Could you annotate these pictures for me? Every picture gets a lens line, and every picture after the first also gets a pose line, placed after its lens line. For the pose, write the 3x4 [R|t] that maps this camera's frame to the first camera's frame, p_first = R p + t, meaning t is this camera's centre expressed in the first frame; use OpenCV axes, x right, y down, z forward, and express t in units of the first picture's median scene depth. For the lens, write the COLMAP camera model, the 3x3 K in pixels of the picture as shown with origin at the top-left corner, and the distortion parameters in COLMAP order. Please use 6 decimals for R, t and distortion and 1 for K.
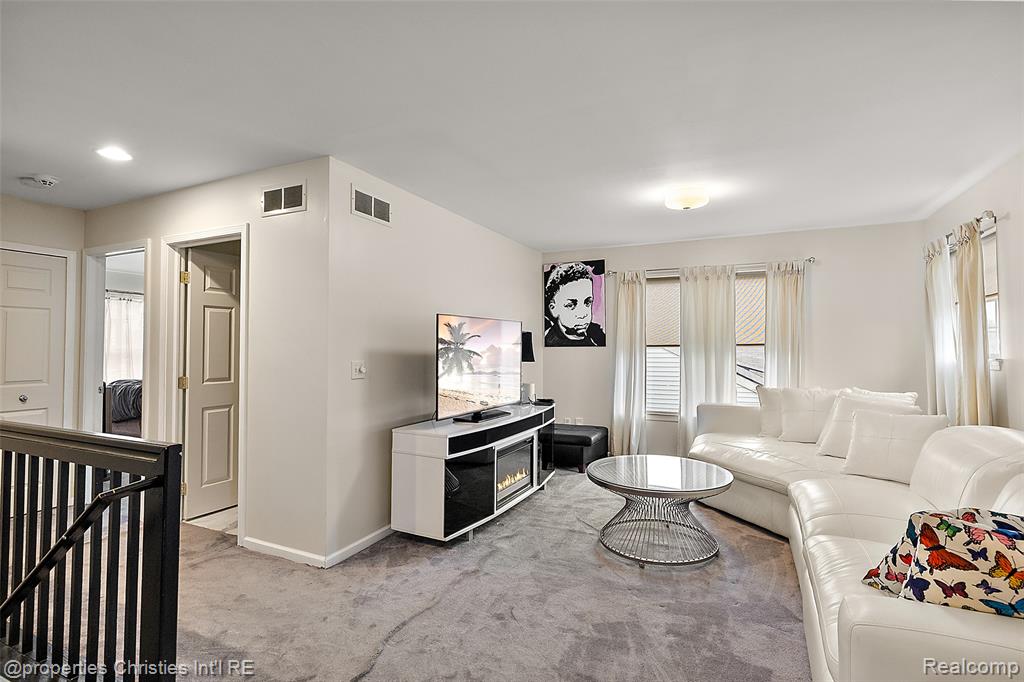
lens RADIAL K [[488.9, 0, 513.6], [0, 488.9, 340.4], [0, 0, 1]] dist [-0.014545, 0.001039]
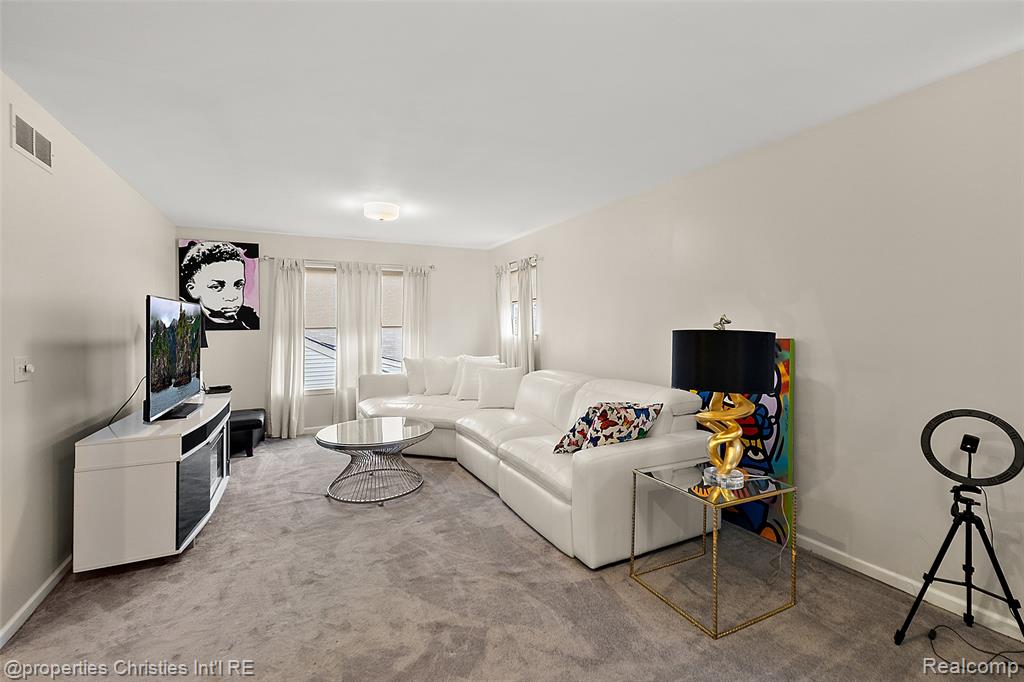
lens RADIAL K [[446.2, 0, 512.5], [0, 446.2, 331.3], [0, 0, 1]] dist [-0.001816, -0.000078]
pose [[0.606468, -0.016690, 0.794933, -0.395834], [-0.002858, 0.999727, 0.023171, -0.012178], [-0.795103, -0.016324, 0.606255, 0.031821]]
